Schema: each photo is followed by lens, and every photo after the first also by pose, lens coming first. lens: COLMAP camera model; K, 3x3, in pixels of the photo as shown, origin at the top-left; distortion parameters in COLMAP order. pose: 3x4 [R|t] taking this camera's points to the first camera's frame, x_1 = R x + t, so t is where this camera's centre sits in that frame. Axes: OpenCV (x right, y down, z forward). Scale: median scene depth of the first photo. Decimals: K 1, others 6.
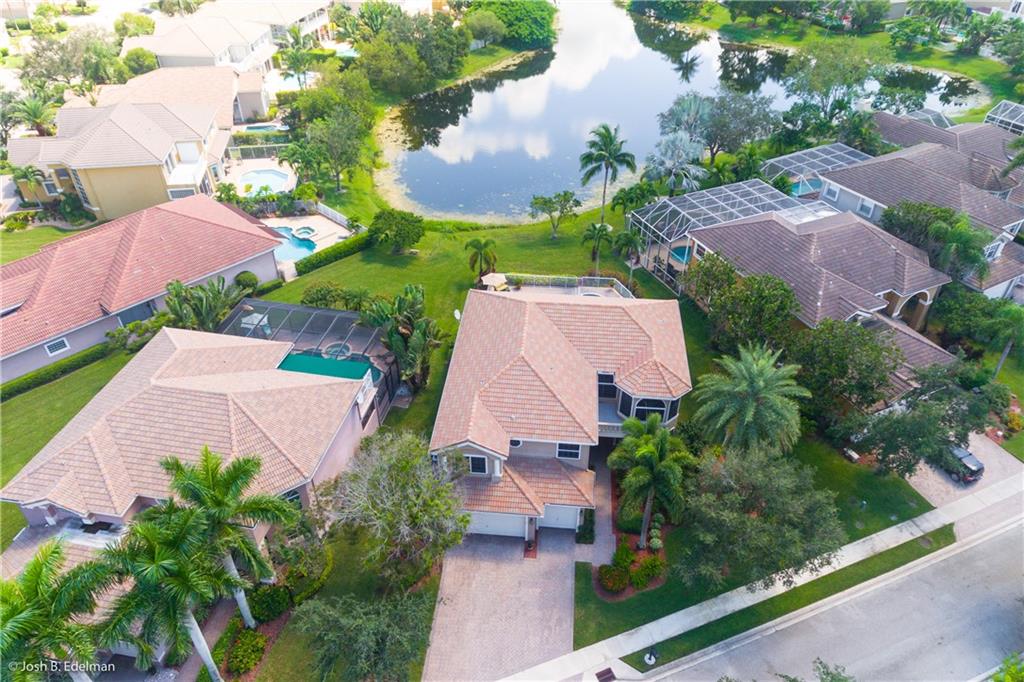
lens RADIAL K [[719.6, 0, 512.0], [0, 719.6, 341.0], [0, 0, 1]] dist [0.030646, 0.000072]
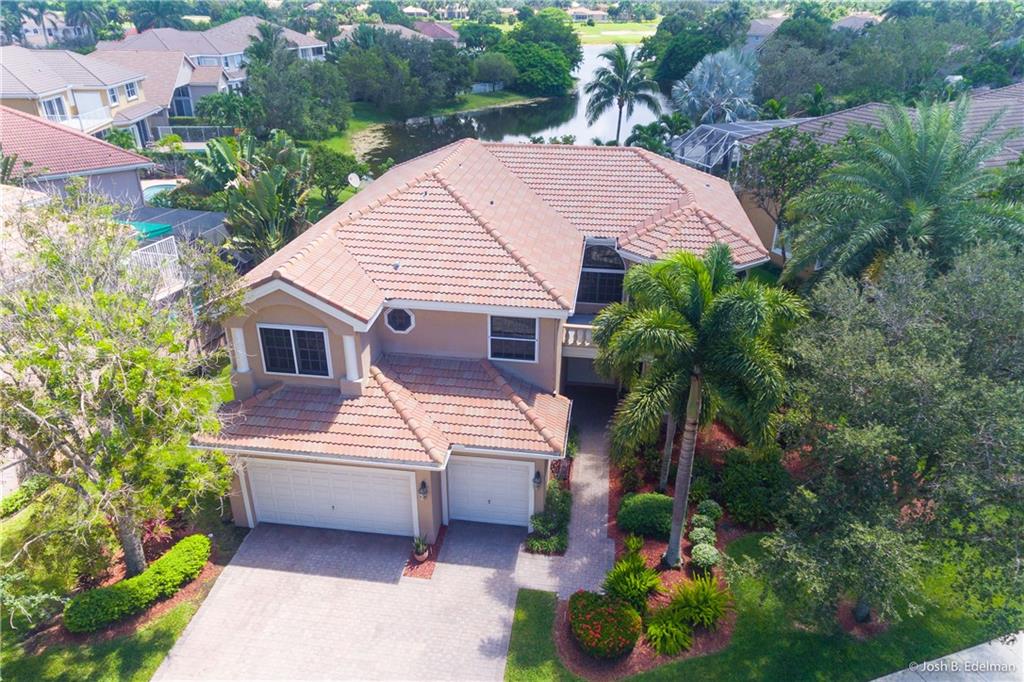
lens RADIAL K [[719.6, 0, 512.0], [0, 719.6, 341.0], [0, 0, 1]] dist [0.030646, 0.000072]
pose [[0.998820, 0.027424, -0.040090, 0.095794], [-0.034788, 0.979907, -0.196399, 0.242406], [0.033899, 0.197562, 0.979704, 0.538512]]
